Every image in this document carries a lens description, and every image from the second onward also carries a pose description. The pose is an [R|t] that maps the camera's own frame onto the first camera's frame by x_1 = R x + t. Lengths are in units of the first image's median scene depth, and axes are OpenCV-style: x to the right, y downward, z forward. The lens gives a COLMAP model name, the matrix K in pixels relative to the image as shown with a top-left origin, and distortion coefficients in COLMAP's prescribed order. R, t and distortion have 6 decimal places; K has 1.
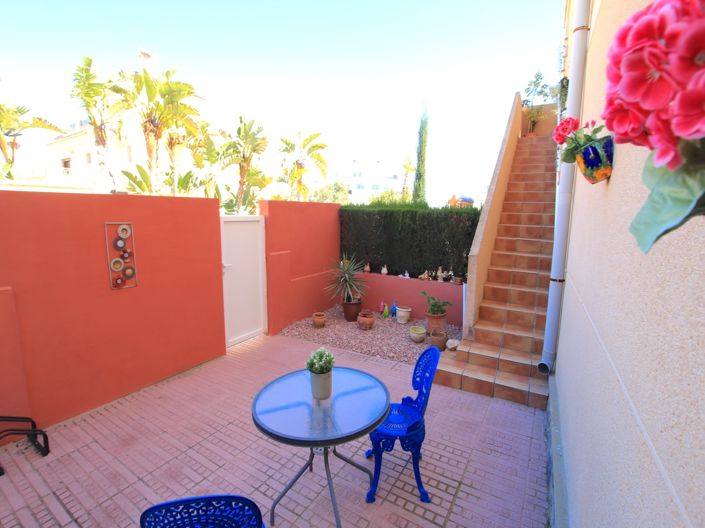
lens RADIAL K [[324.2, 0, 353.7], [0, 324.2, 267.3], [0, 0, 1]] dist [-0.031787, 0.001812]
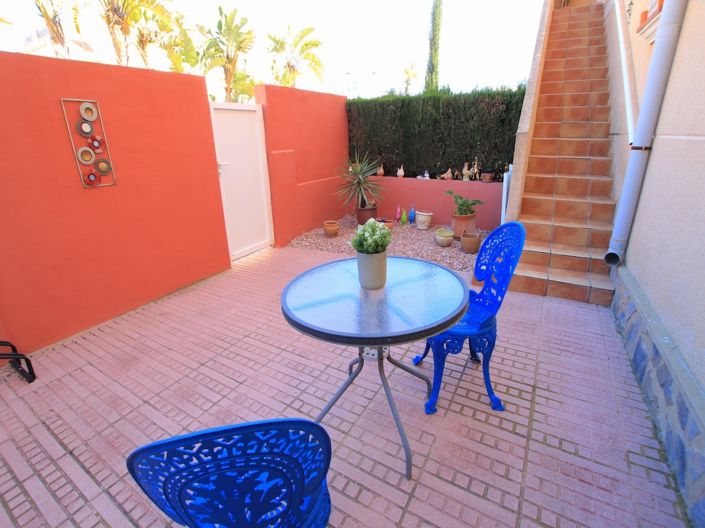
lens RADIAL K [[325.9, 0, 353.9], [0, 325.9, 246.6], [0, 0, 1]] dist [-0.028184, 0.000200]
pose [[0.999151, -0.040397, 0.008044, -0.079510], [0.038582, 0.986260, 0.160634, 0.102504], [-0.014423, -0.160188, 0.986981, 0.150093]]
